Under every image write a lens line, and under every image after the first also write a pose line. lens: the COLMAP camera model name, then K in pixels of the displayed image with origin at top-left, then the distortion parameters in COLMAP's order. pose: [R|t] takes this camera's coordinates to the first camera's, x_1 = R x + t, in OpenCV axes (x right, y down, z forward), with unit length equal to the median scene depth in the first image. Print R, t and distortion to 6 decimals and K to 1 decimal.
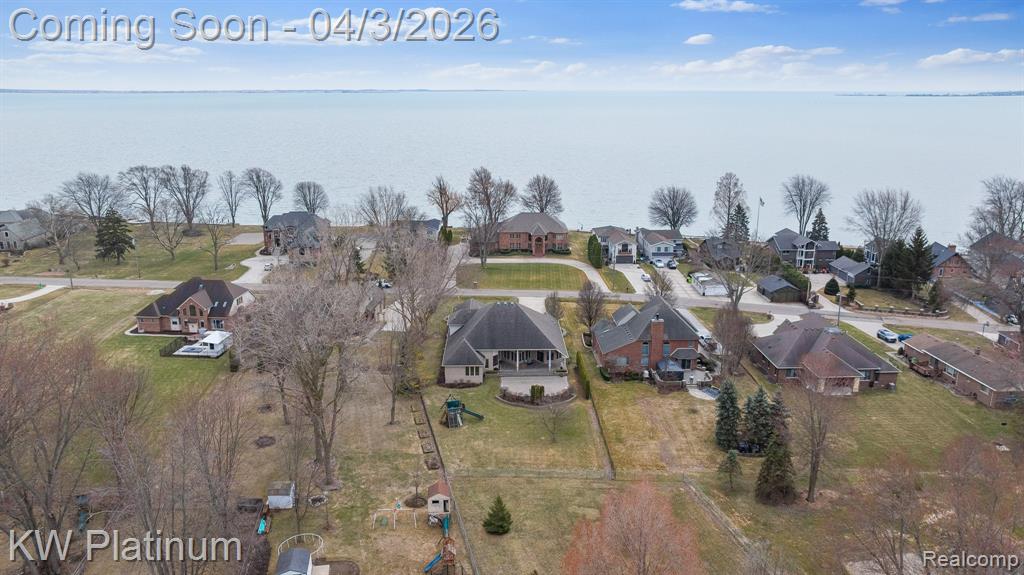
lens RADIAL K [[727.0, 0, 516.7], [0, 727.0, 281.2], [0, 0, 1]] dist [-0.019395, -0.001838]
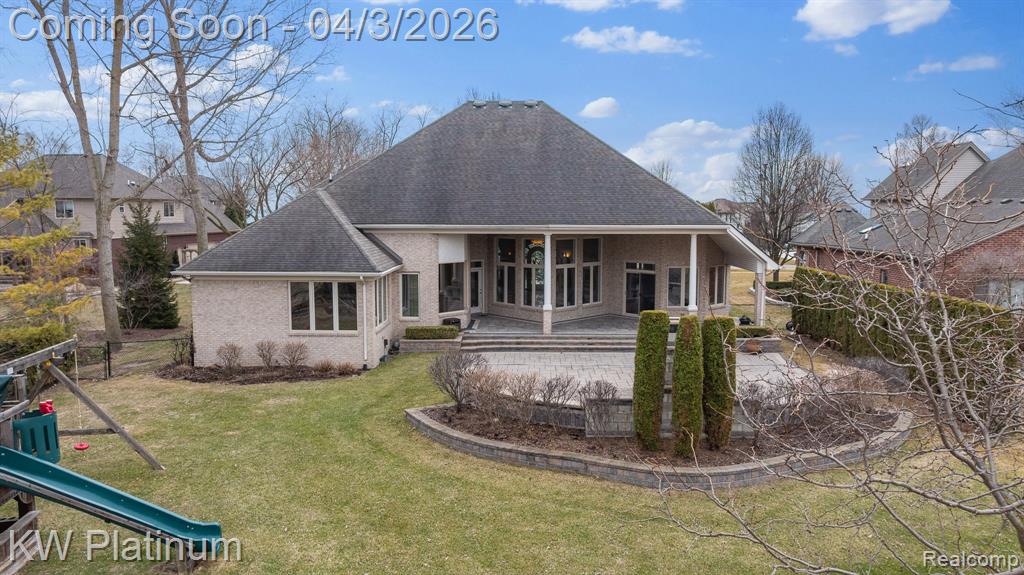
lens RADIAL K [[727.0, 0, 516.7], [0, 727.0, 281.2], [0, 0, 1]] dist [-0.019395, -0.001838]
pose [[0.998515, 0.005043, -0.054237, 0.004016], [-0.013734, 0.986842, -0.161100, 0.148767], [0.052711, 0.161606, 0.985447, 0.800496]]
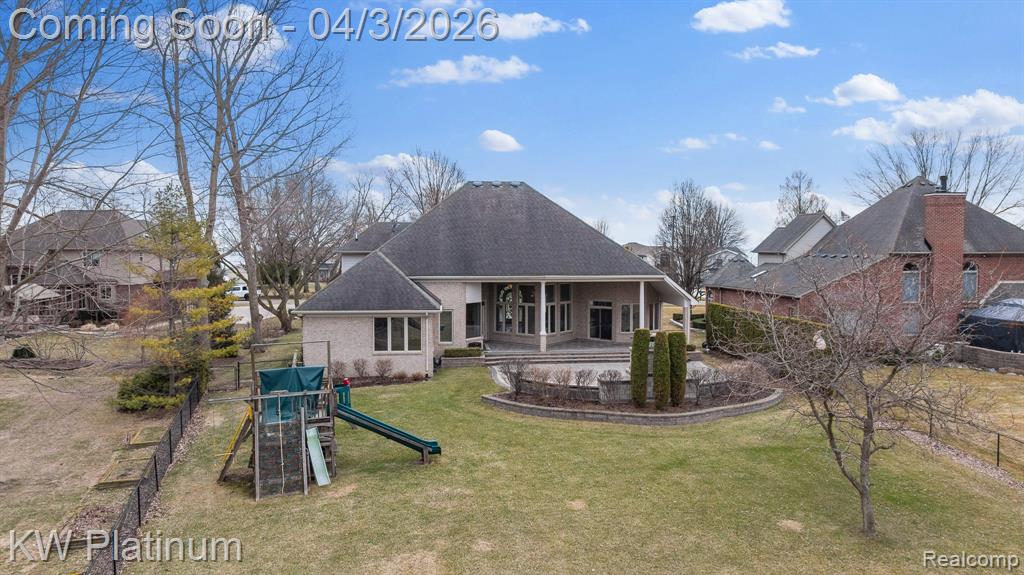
lens RADIAL K [[727.0, 0, 516.7], [0, 727.0, 281.2], [0, 0, 1]] dist [-0.019395, -0.001838]
pose [[0.997251, -0.005330, 0.073905, -0.034719], [0.020893, 0.977164, -0.211456, 0.165881], [-0.071091, 0.212419, 0.974589, 0.705255]]
